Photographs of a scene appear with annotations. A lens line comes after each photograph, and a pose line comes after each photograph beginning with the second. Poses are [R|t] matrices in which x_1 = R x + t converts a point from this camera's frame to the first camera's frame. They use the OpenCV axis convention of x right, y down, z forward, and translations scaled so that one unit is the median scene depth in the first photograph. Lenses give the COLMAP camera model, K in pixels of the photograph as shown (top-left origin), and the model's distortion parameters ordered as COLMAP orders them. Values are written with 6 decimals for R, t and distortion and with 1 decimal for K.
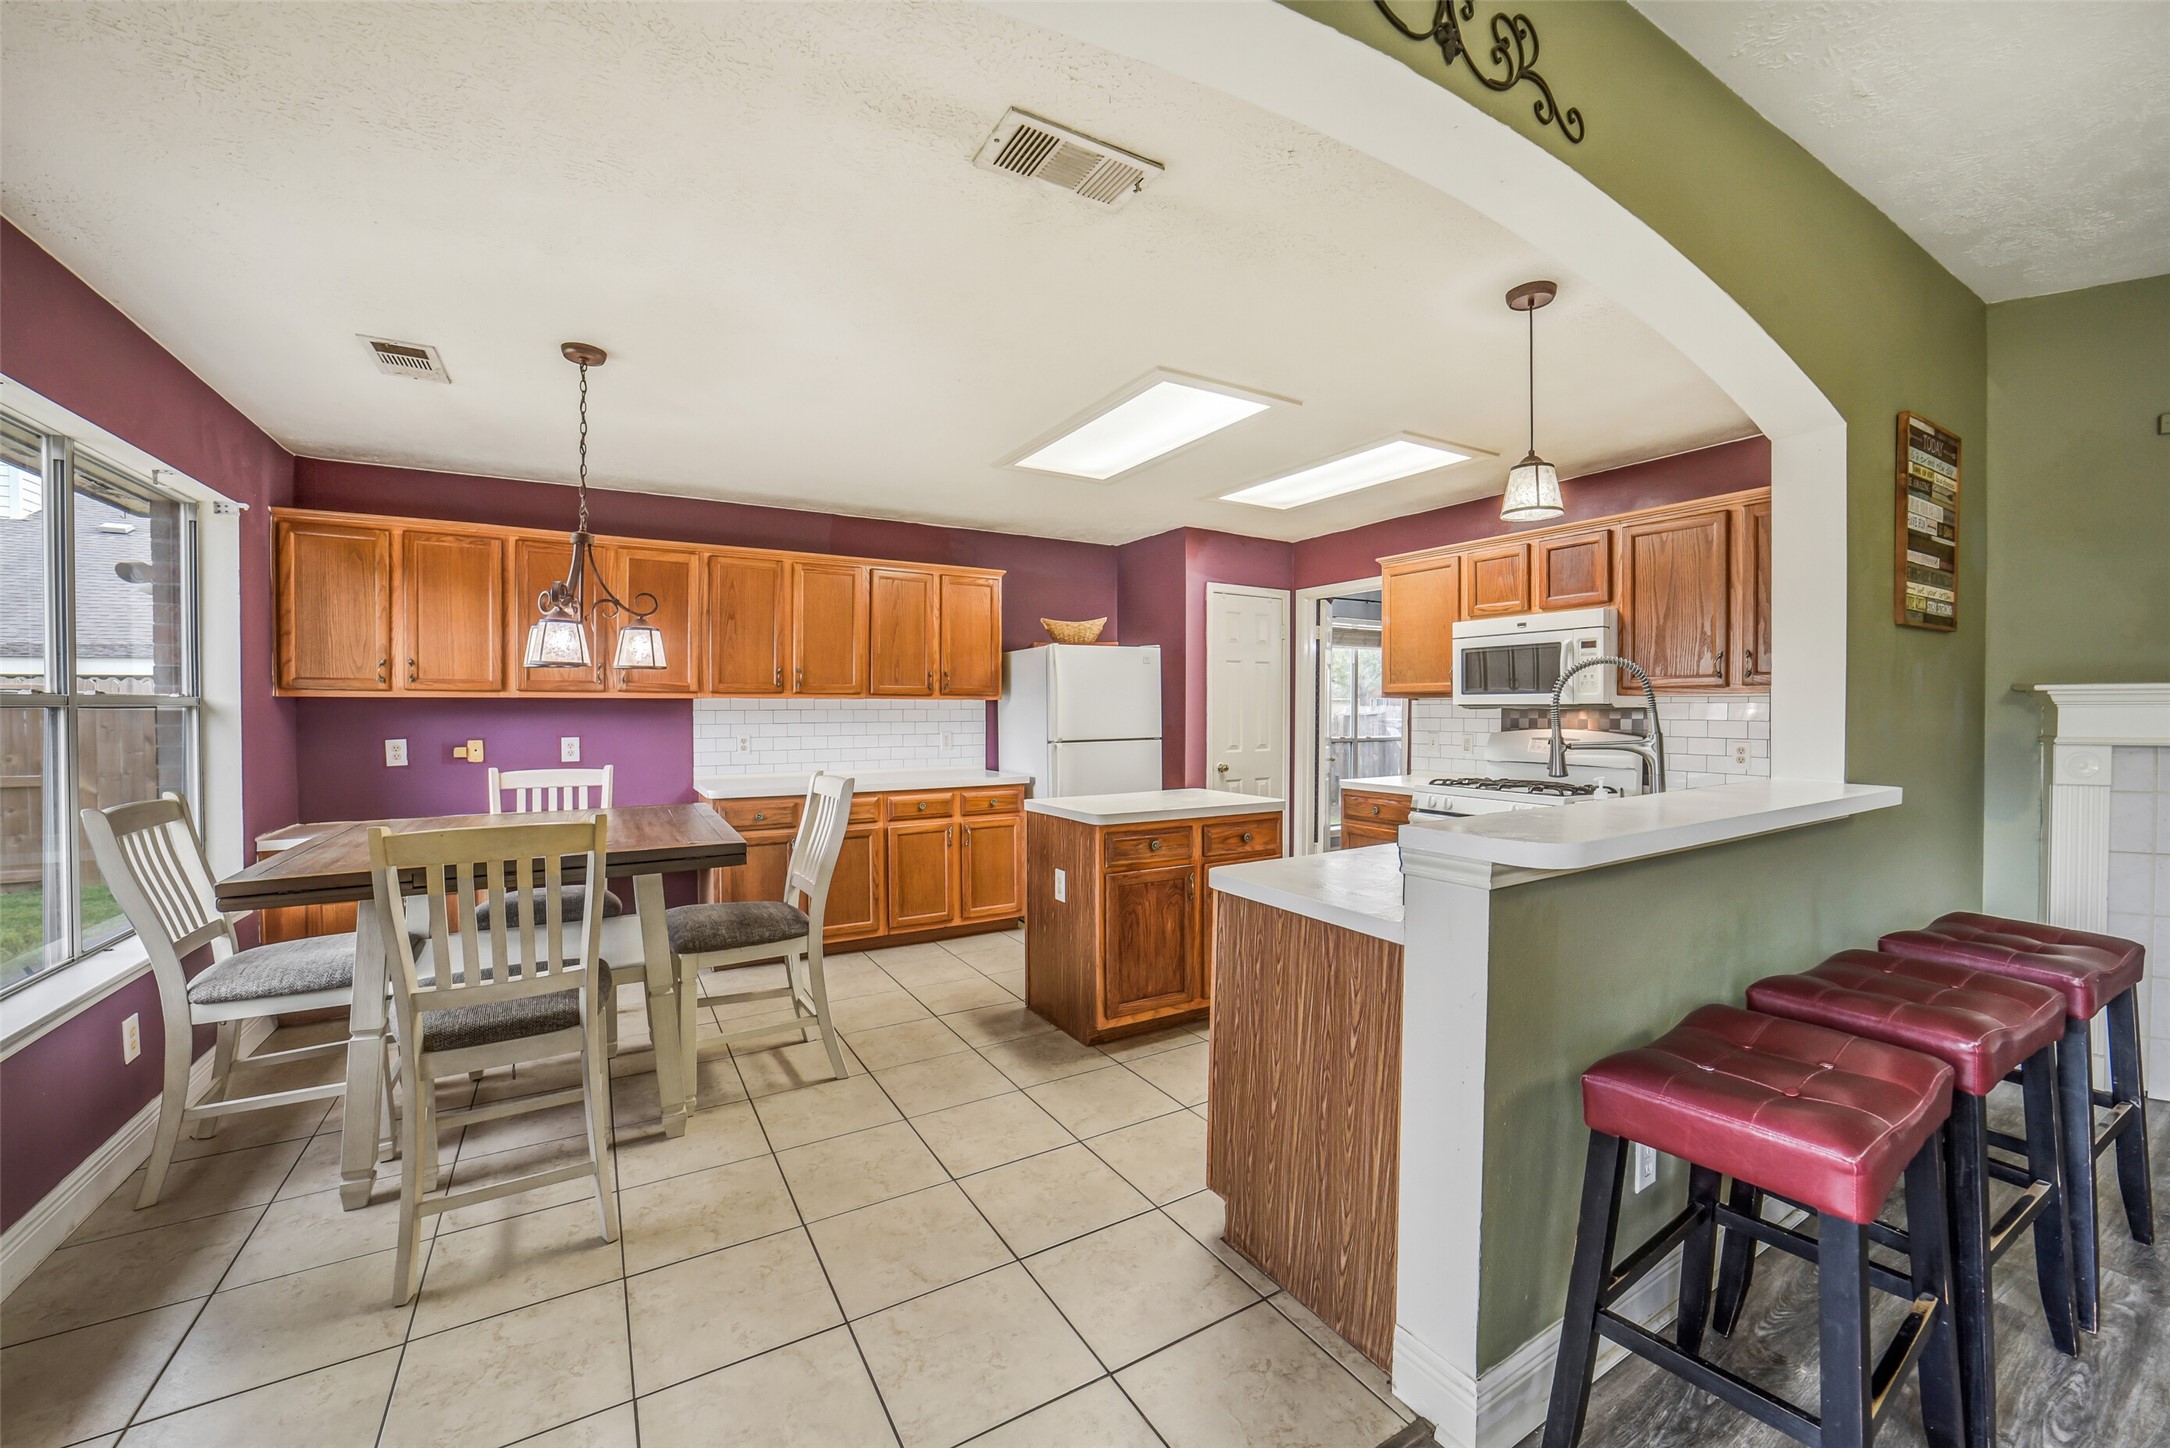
lens RADIAL K [[849.8, 0, 1102.5], [0, 849.8, 729.8], [0, 0, 1]] dist [-0.037577, 0.008315]
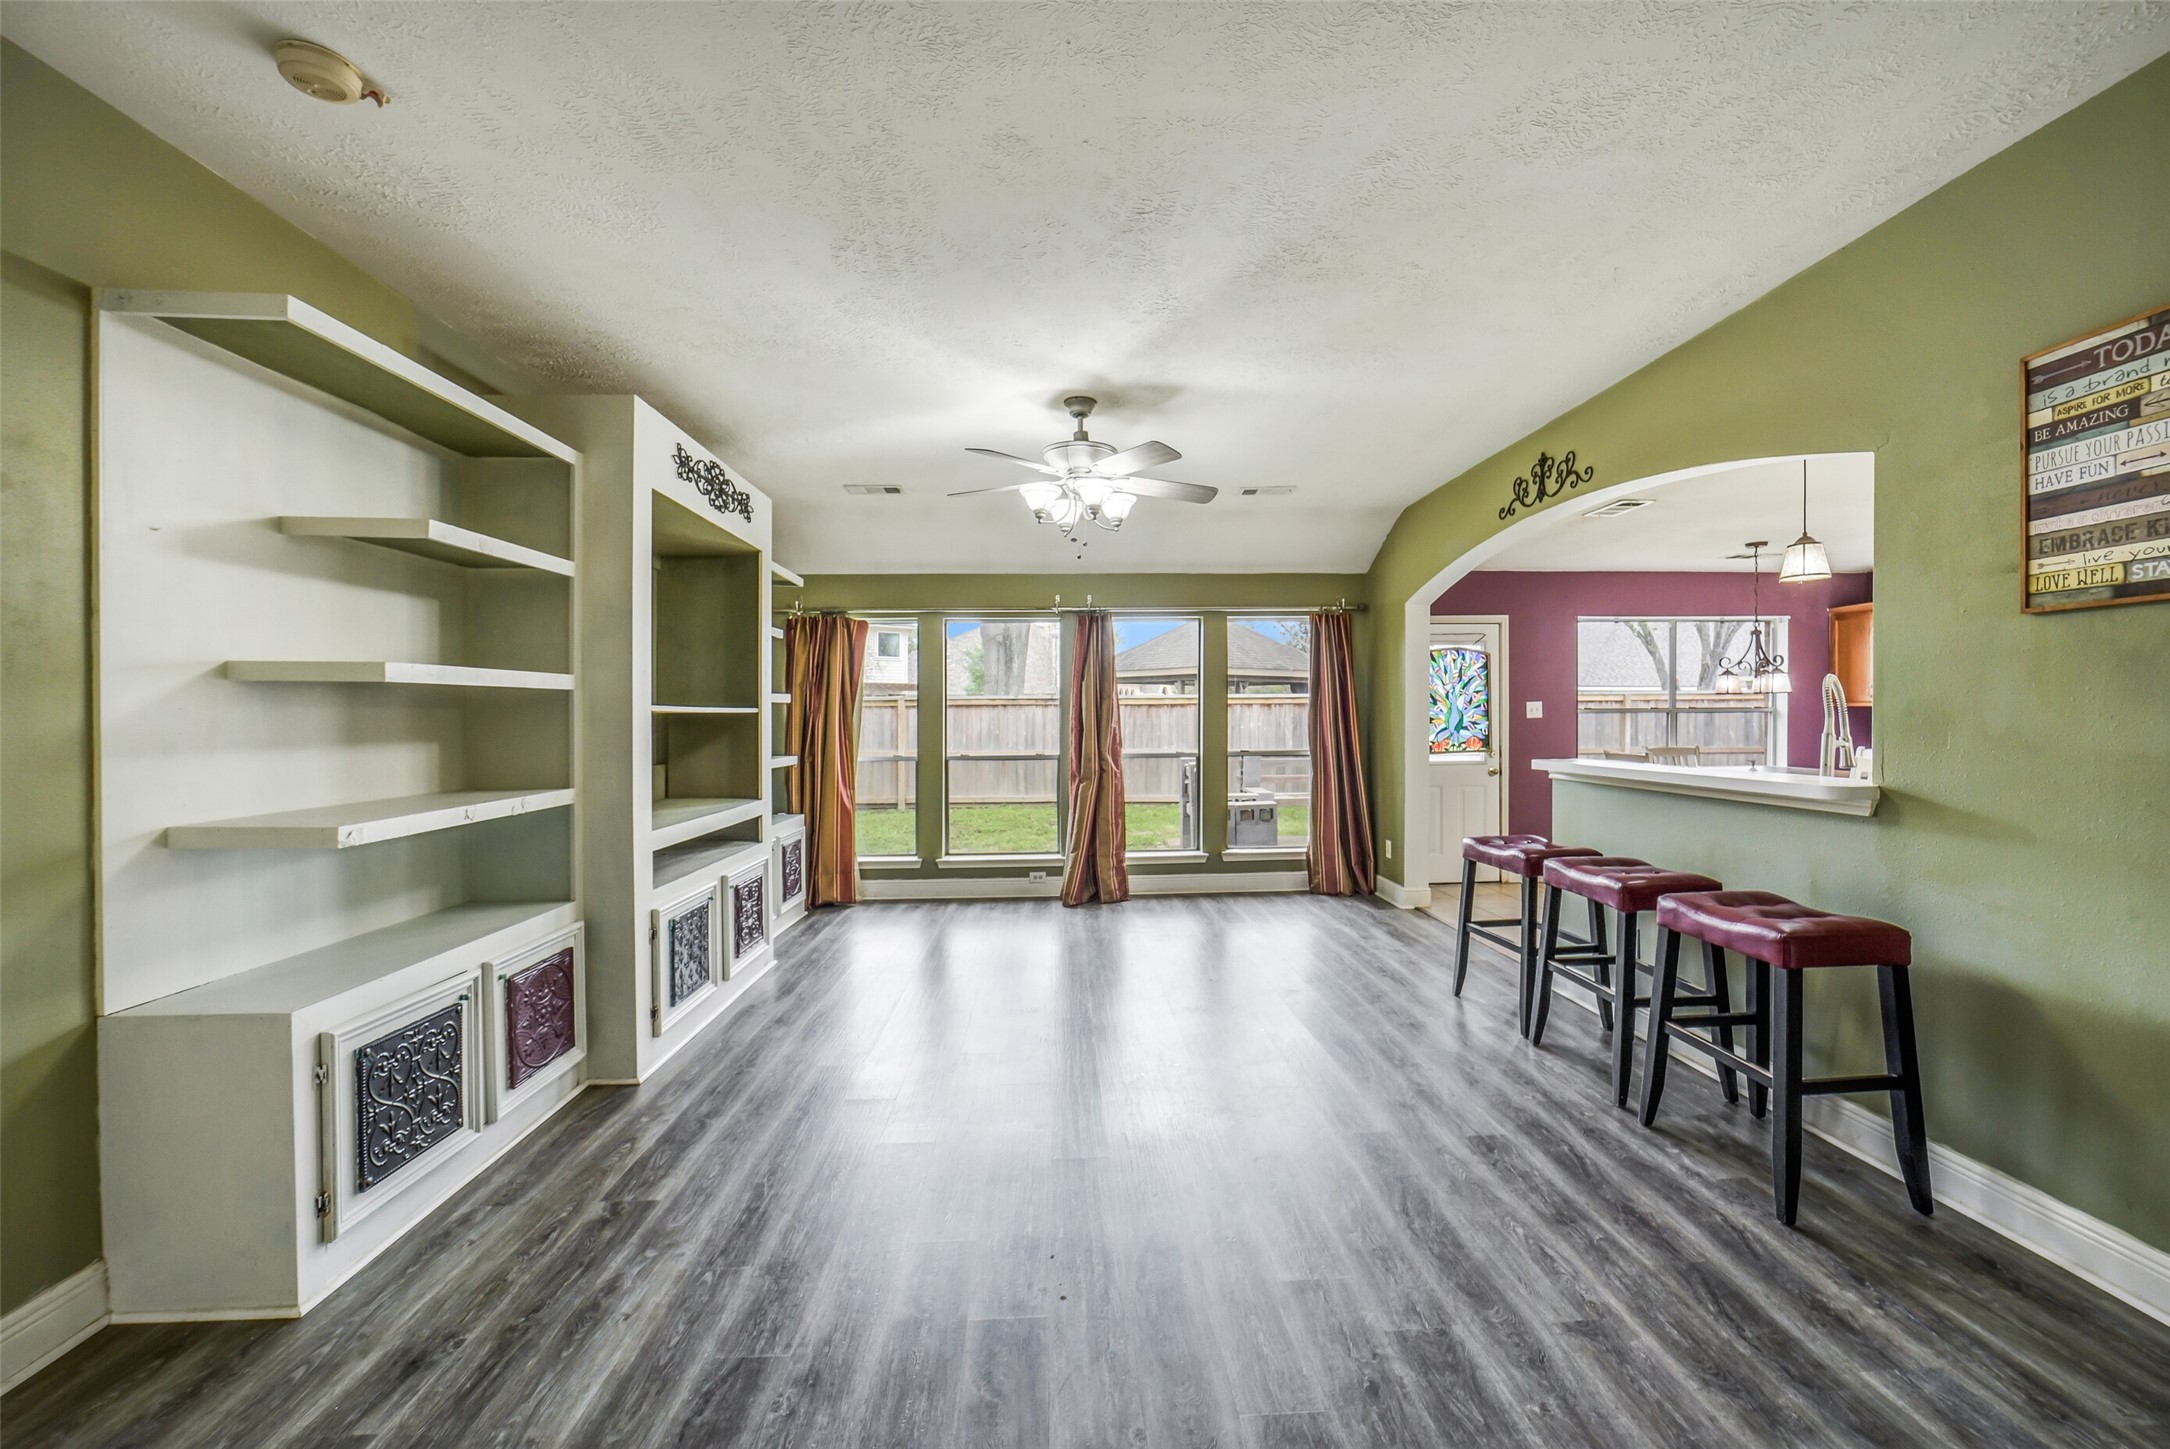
lens RADIAL K [[849.8, 0, 1098.8], [0, 849.8, 729.0], [0, 0, 1]] dist [-0.037577, 0.008315]
pose [[-0.479142, 0.019047, -0.877531, 1.328309], [-0.017401, 0.999362, 0.031193, -0.014575], [0.877565, 0.030215, -0.478505, 0.359903]]
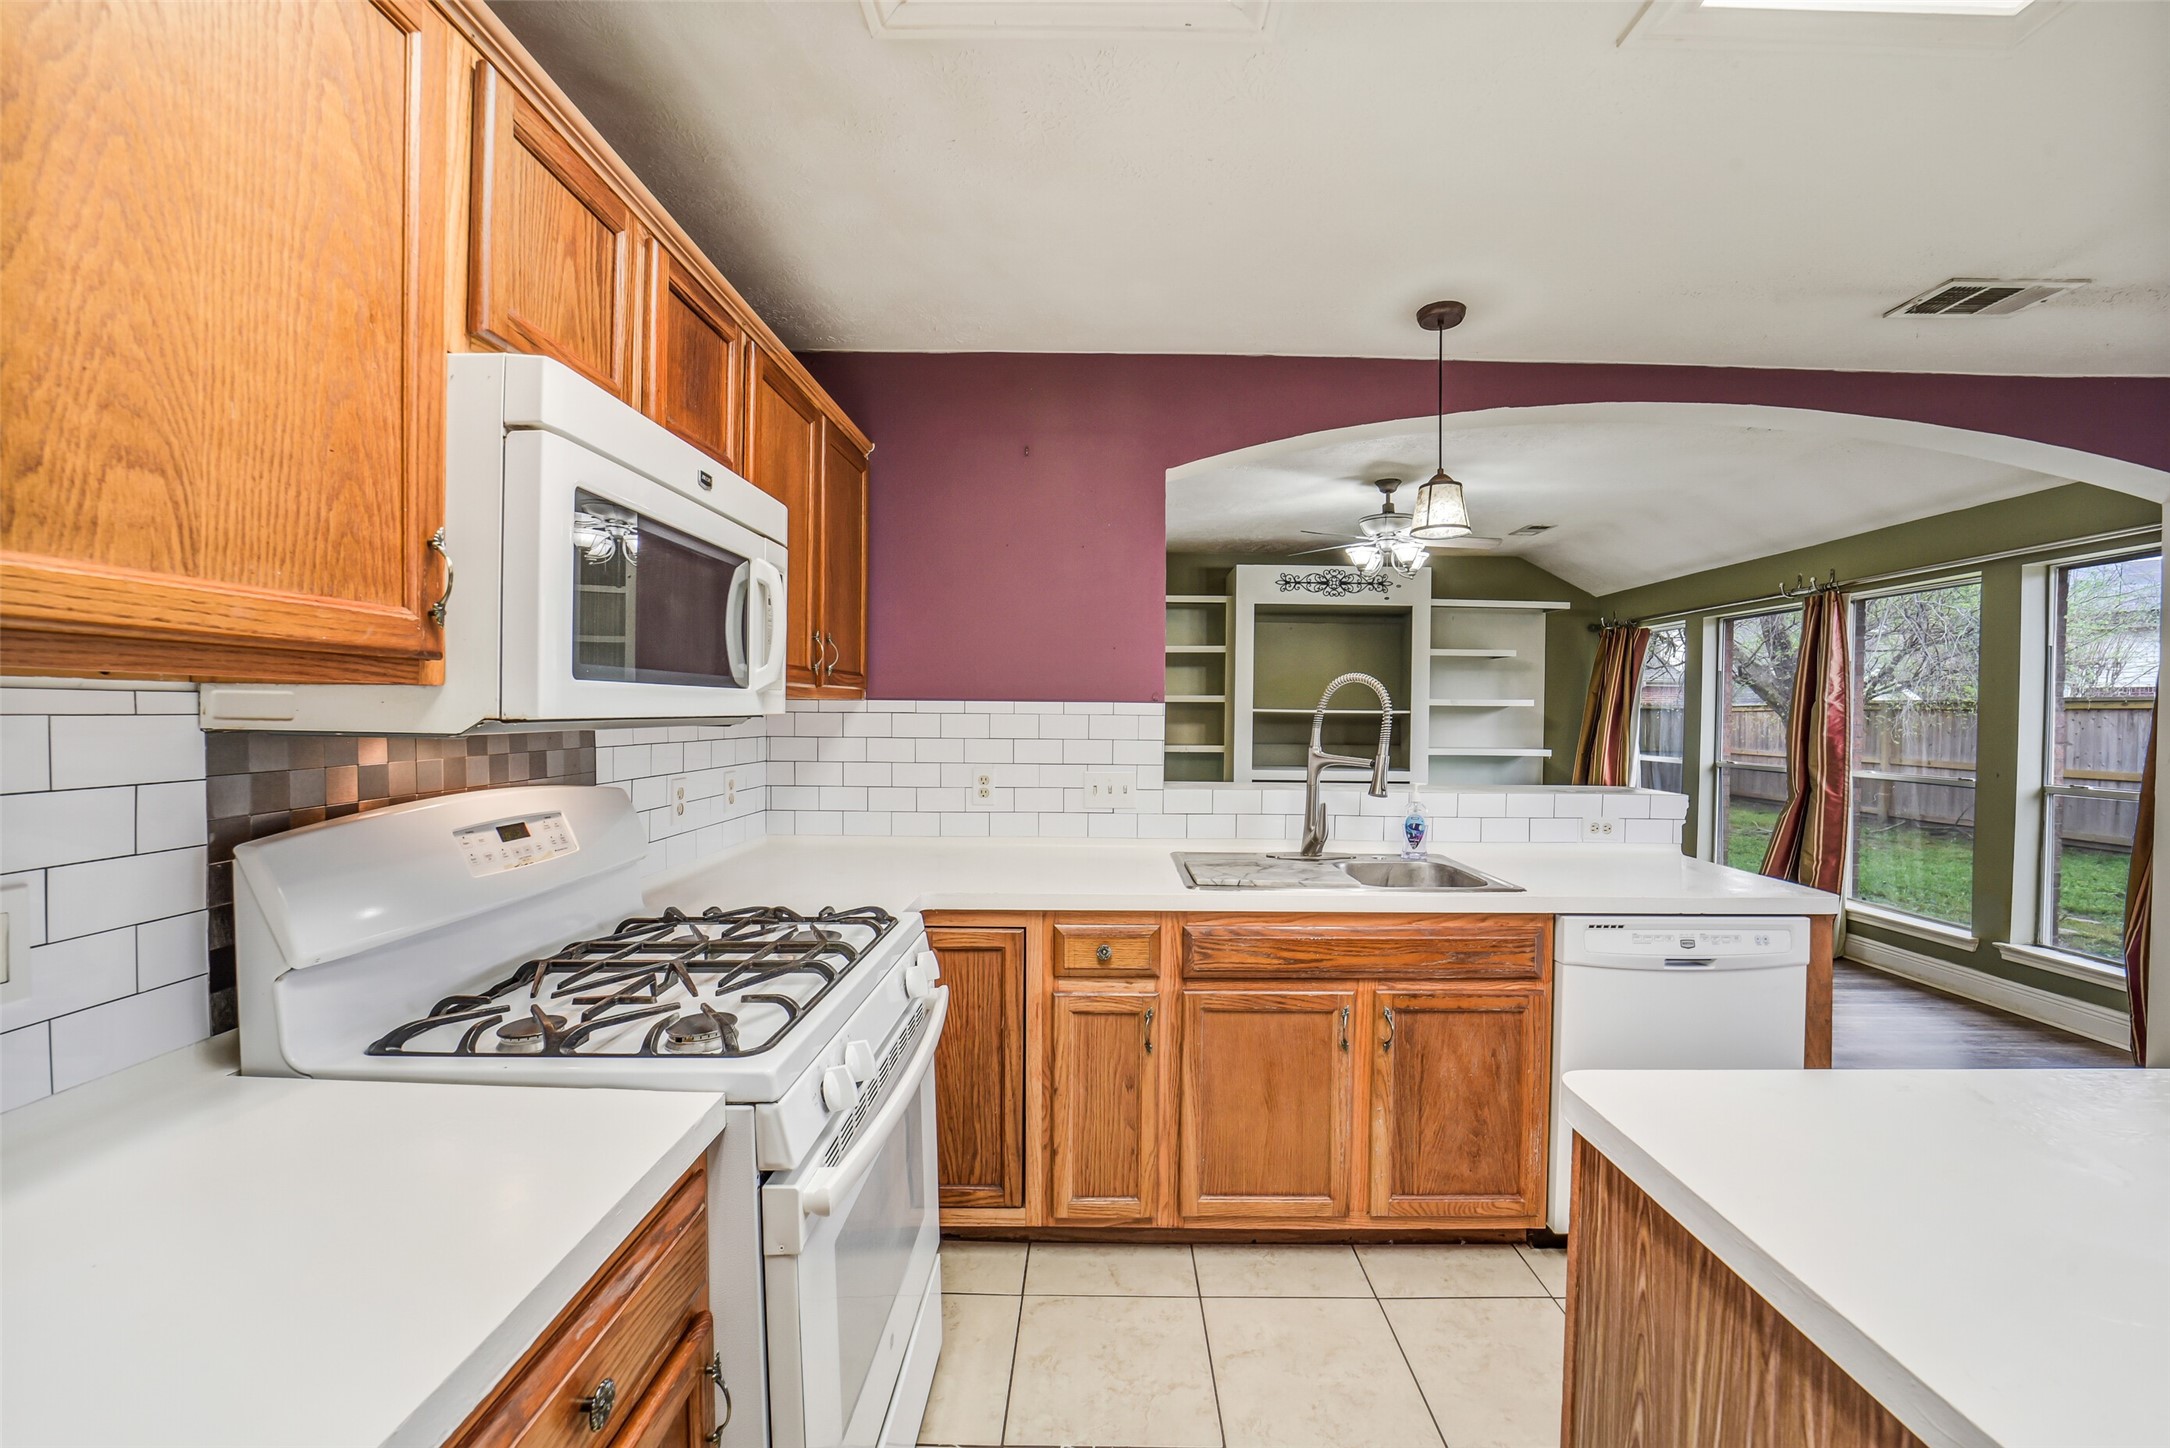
lens RADIAL K [[849.8, 0, 1097.5], [0, 849.8, 724.7], [0, 0, 1]] dist [-0.037577, 0.008315]
pose [[-0.848223, -0.014058, 0.529452, 0.184158], [0.006647, 0.999286, 0.037183, -0.038731], [-0.529597, 0.035059, -0.847525, 1.193939]]
